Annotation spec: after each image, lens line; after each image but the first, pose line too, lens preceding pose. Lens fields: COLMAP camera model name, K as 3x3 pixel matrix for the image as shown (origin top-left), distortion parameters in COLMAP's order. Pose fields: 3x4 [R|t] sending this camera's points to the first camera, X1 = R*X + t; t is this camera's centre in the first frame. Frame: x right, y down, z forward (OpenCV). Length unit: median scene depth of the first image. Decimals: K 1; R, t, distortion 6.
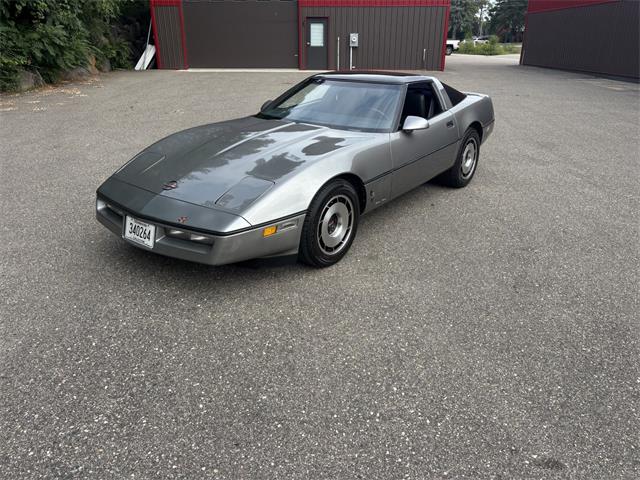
lens RADIAL K [[491.4, 0, 320.0], [0, 491.4, 240.0], [0, 0, 1]] dist [0.041887, -0.048952]
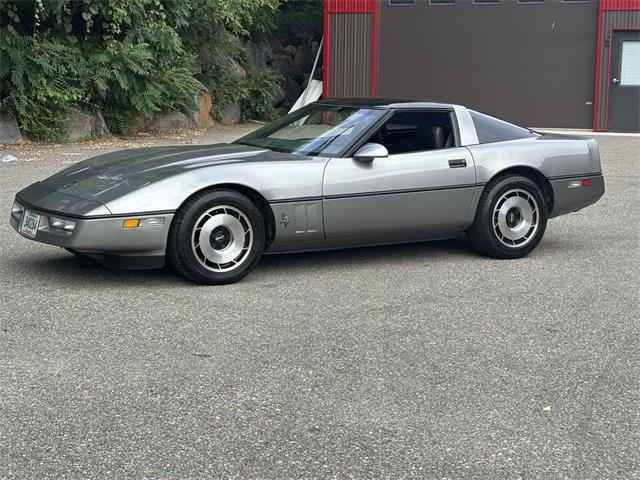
lens RADIAL K [[1277.6, 0, 320.0], [0, 1277.6, 240.0], [0, 0, 1]] dist [0.153831, -0.091203]
pose [[0.923848, 0.062978, -0.377543, 0.311654], [-0.158797, 0.960542, -0.228348, 0.137893], [0.348265, 0.270912, 0.897395, -0.305728]]
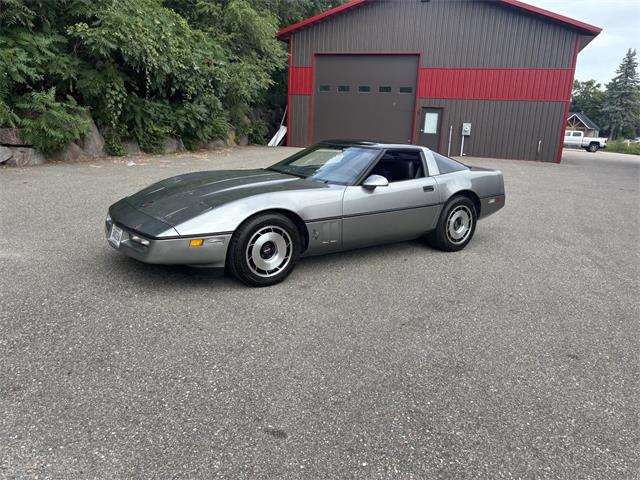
lens RADIAL K [[487.3, 0, 318.6], [0, 487.3, 238.0], [0, 0, 1]] dist [0.044510, -0.053146]
pose [[0.954405, 0.108001, -0.278292, 0.130815], [-0.153103, 0.977403, -0.145751, 0.025129], [0.256262, 0.181712, 0.949374, -0.022297]]
